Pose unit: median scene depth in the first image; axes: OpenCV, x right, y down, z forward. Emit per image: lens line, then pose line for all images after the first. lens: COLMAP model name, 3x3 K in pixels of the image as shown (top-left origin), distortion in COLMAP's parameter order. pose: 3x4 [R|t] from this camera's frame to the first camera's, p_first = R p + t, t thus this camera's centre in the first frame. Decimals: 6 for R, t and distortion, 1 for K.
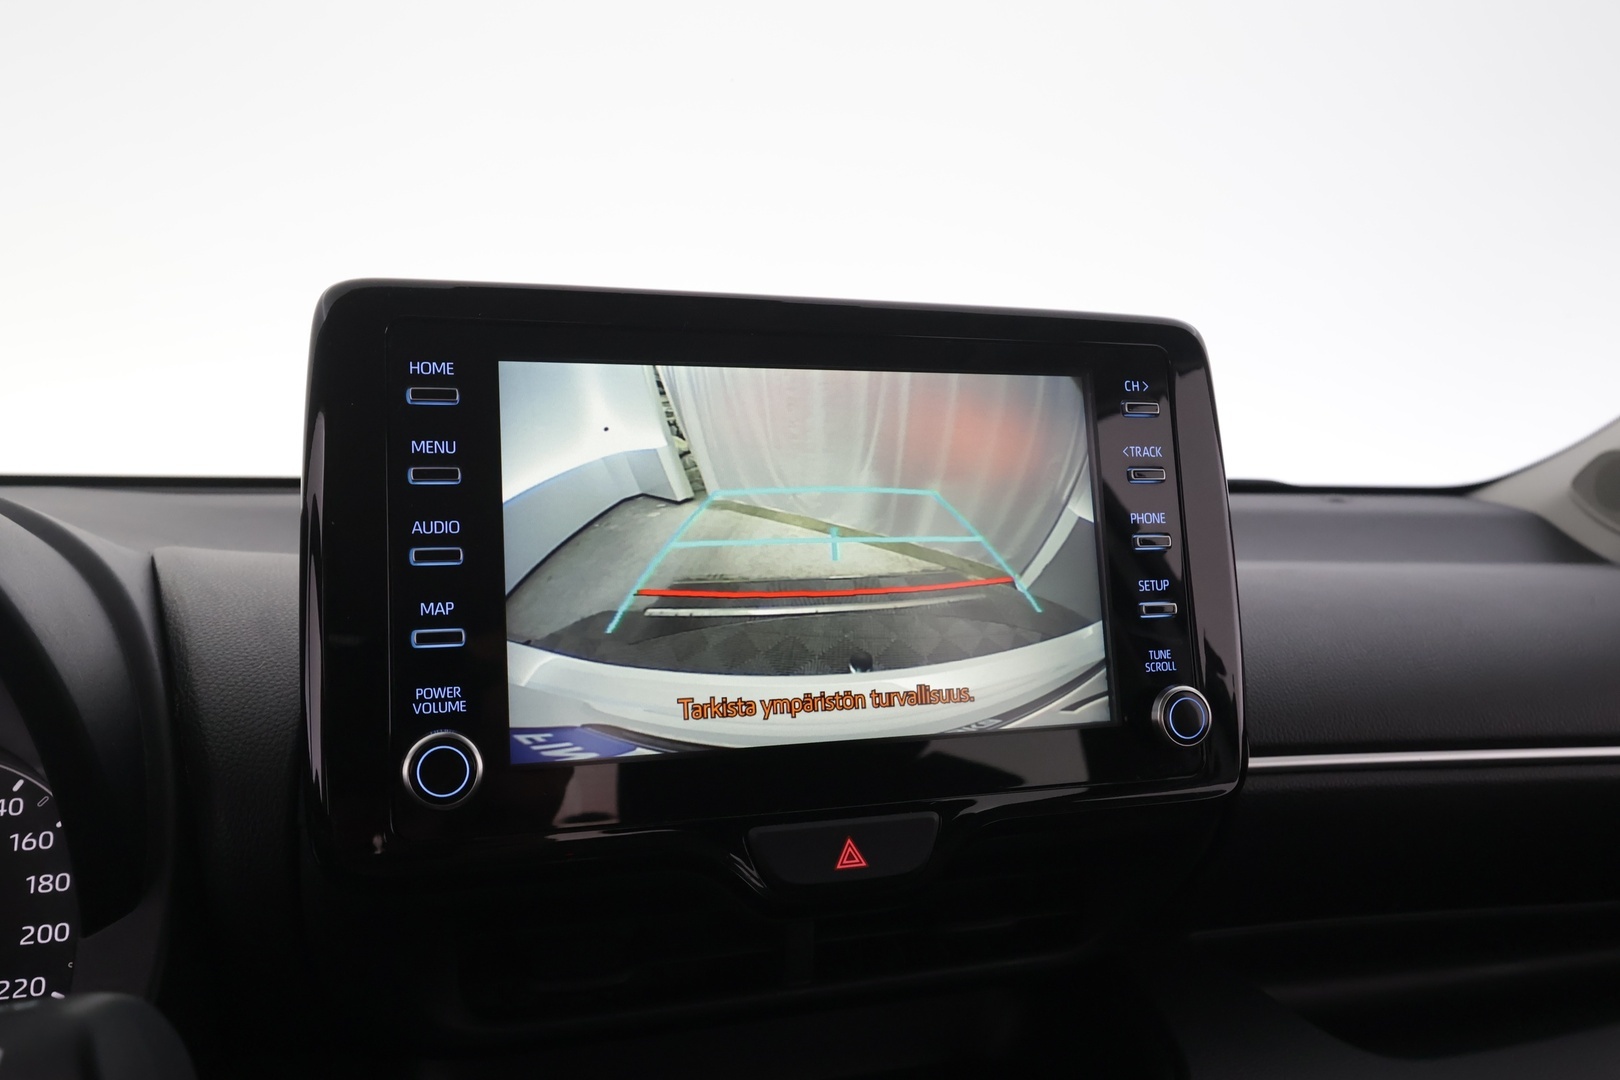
lens RADIAL K [[1271.6, 0, 813.8], [0, 1271.6, 539.9], [0, 0, 1]] dist [-0.003899, 0.000180]
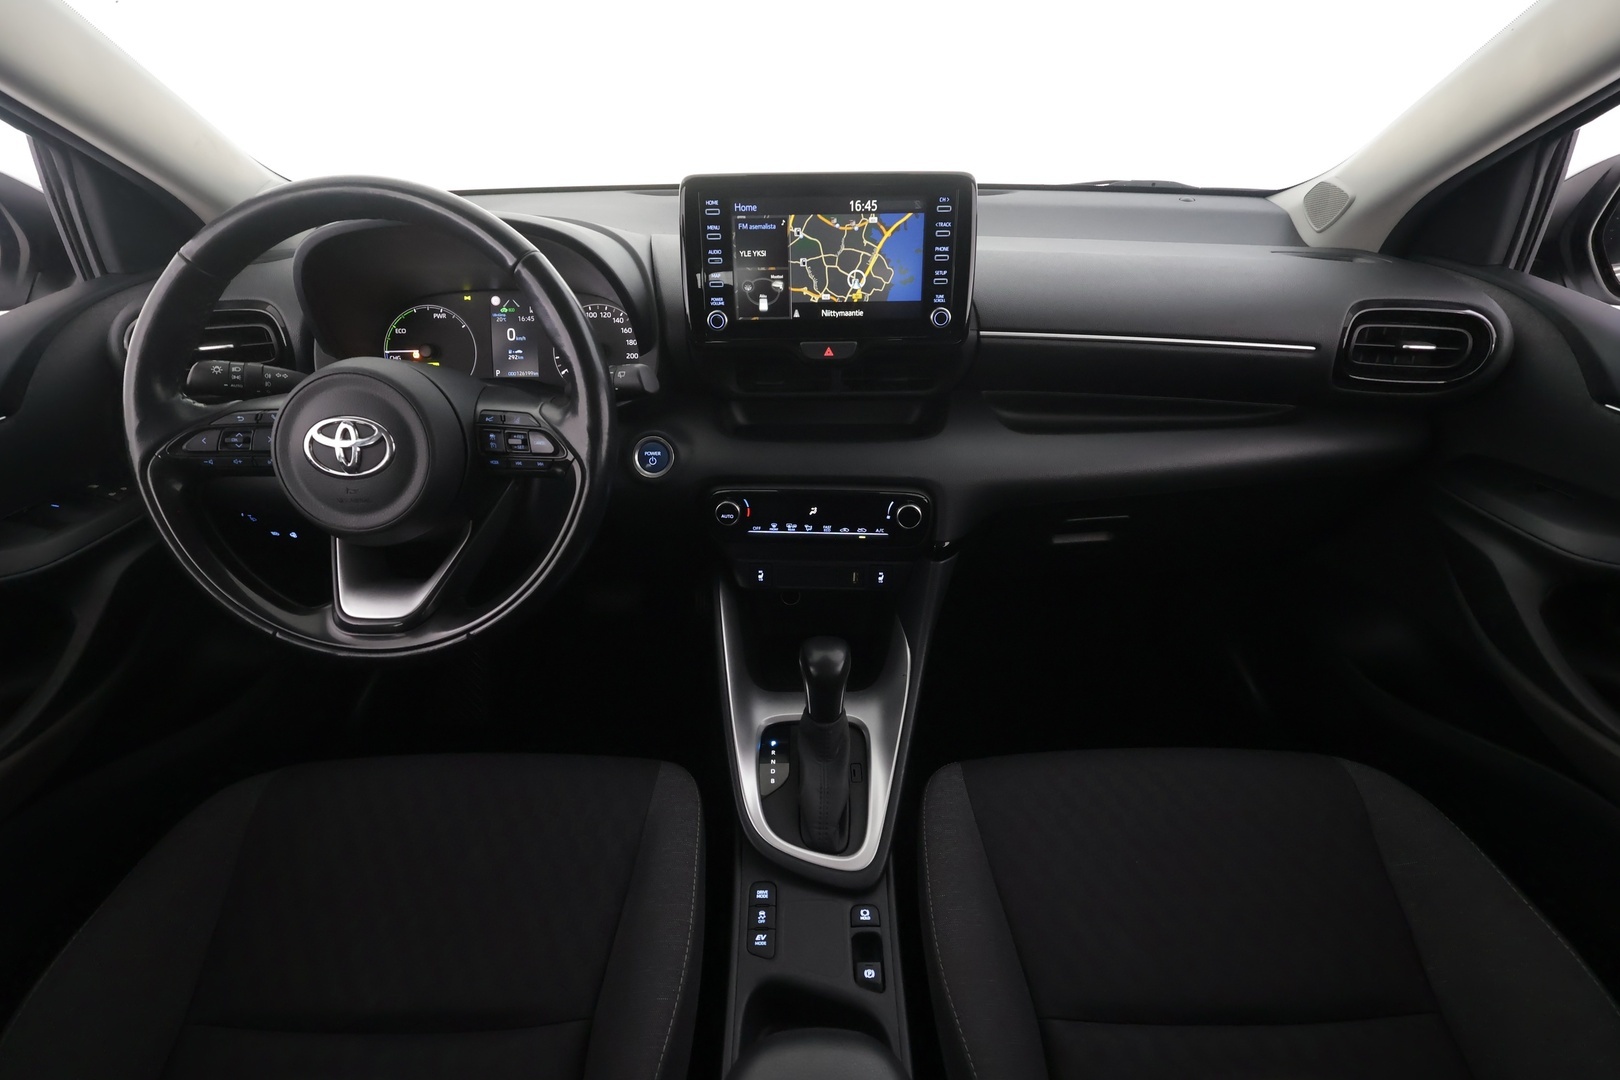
lens RADIAL K [[745.0, 0, 806.4], [0, 745.0, 543.1], [0, 0, 1]] dist [-0.000950, 0.000449]
pose [[0.948447, 0.154121, -0.276937, 0.577603], [-0.004096, 0.879687, 0.475535, -0.251662], [0.316908, -0.449885, 0.834969, -0.923618]]
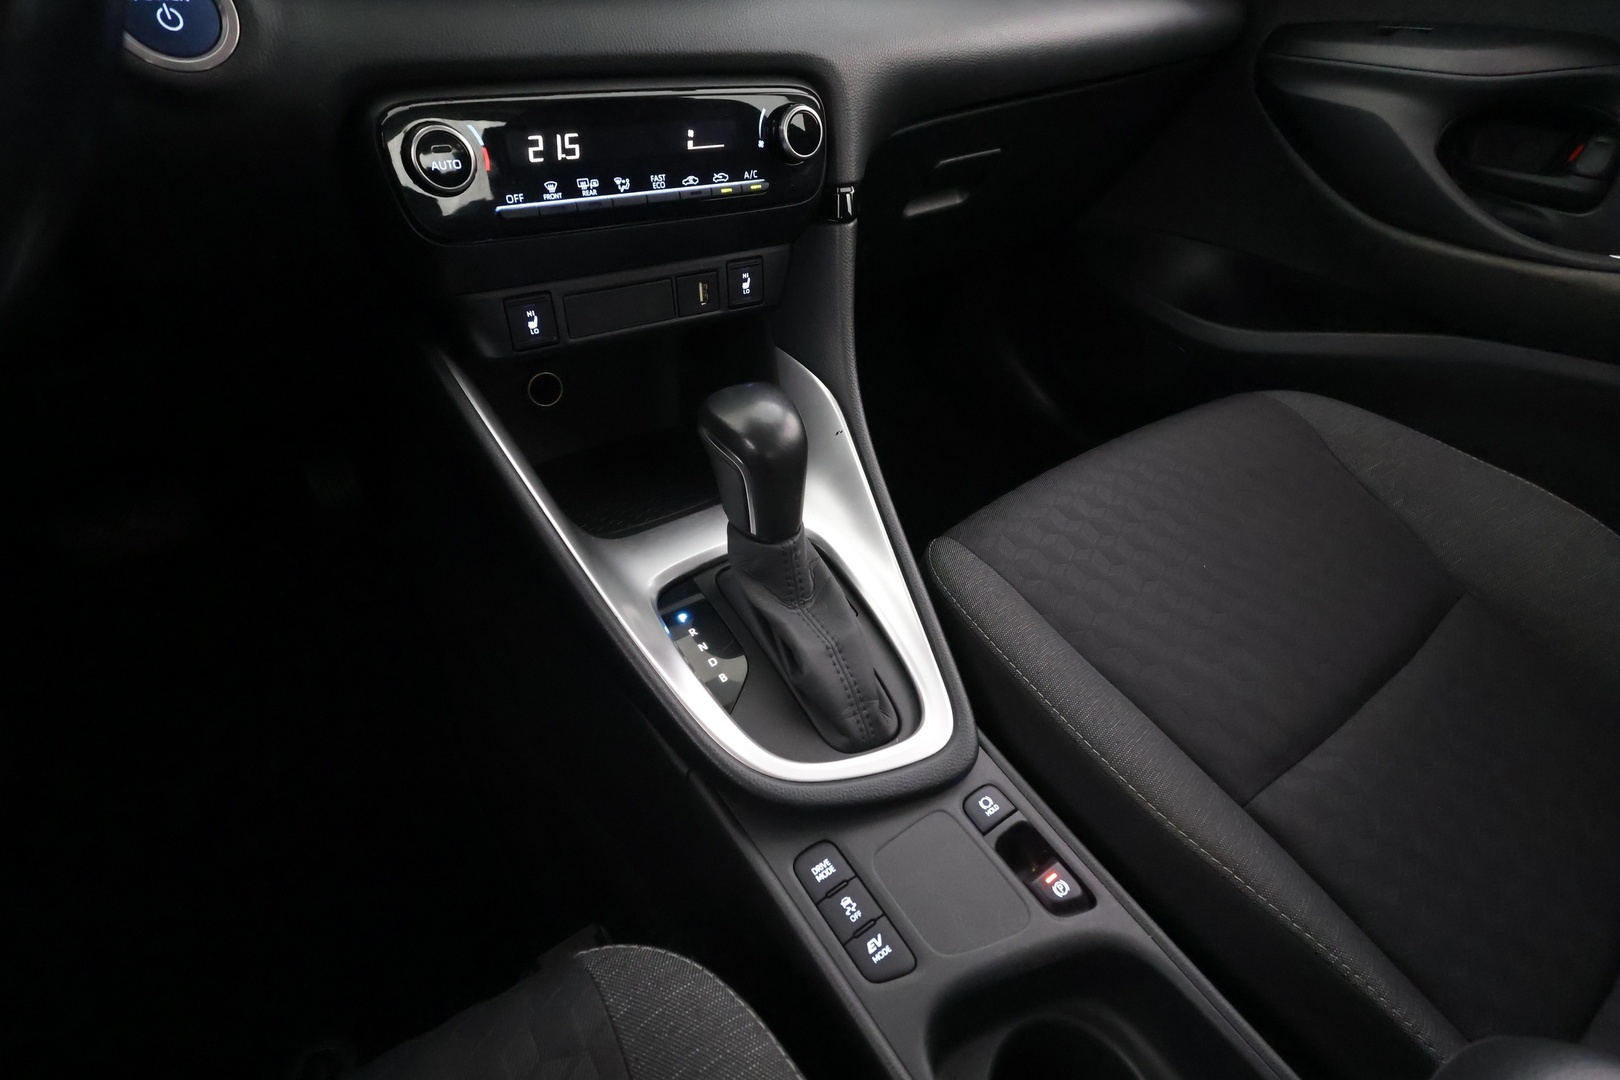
lens RADIAL K [[745.0, 0, 810.7], [0, 745.0, 541.0], [0, 0, 1]] dist [-0.000950, 0.000449]
pose [[0.954778, -0.147200, 0.258323, -0.078028], [-0.045887, 0.785476, 0.617188, 0.435422], [-0.293757, -0.601131, 0.743201, -0.289996]]
